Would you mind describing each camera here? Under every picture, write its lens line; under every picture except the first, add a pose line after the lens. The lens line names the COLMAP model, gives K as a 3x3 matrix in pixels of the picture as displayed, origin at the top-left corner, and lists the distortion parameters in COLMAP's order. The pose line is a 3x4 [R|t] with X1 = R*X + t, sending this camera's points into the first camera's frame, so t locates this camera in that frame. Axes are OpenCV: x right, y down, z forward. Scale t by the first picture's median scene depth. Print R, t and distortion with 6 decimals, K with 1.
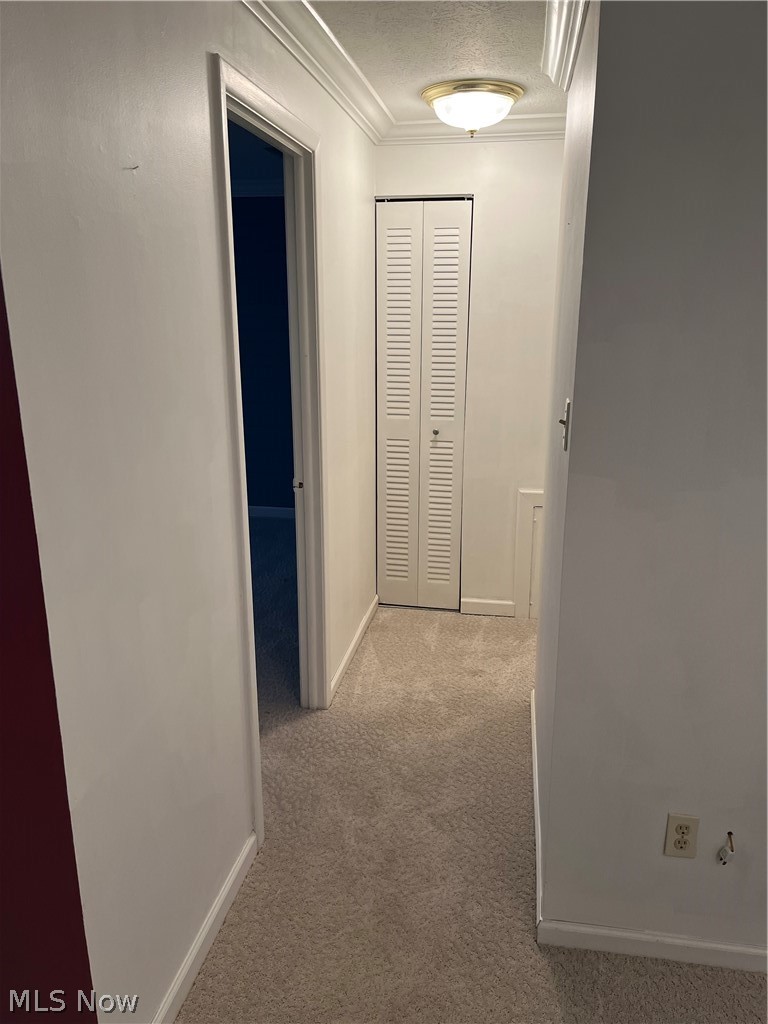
lens RADIAL K [[765.8, 0, 382.8], [0, 765.8, 520.6], [0, 0, 1]] dist [0.066305, -0.002591]
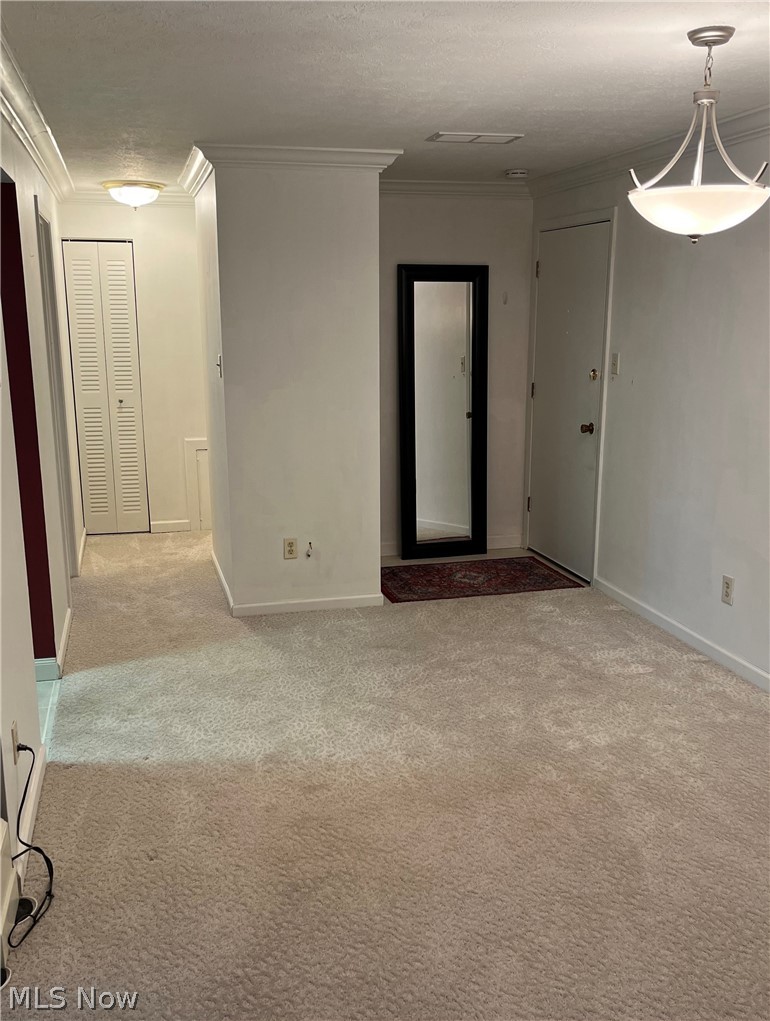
lens RADIAL K [[873.2, 0, 389.1], [0, 873.2, 509.9], [0, 0, 1]] dist [0.008019, 0.001011]
pose [[0.898036, -0.095356, 0.429464, -0.243409], [0.118088, 0.992649, -0.026527, 0.227145], [-0.423777, 0.074537, 0.902694, -0.788729]]
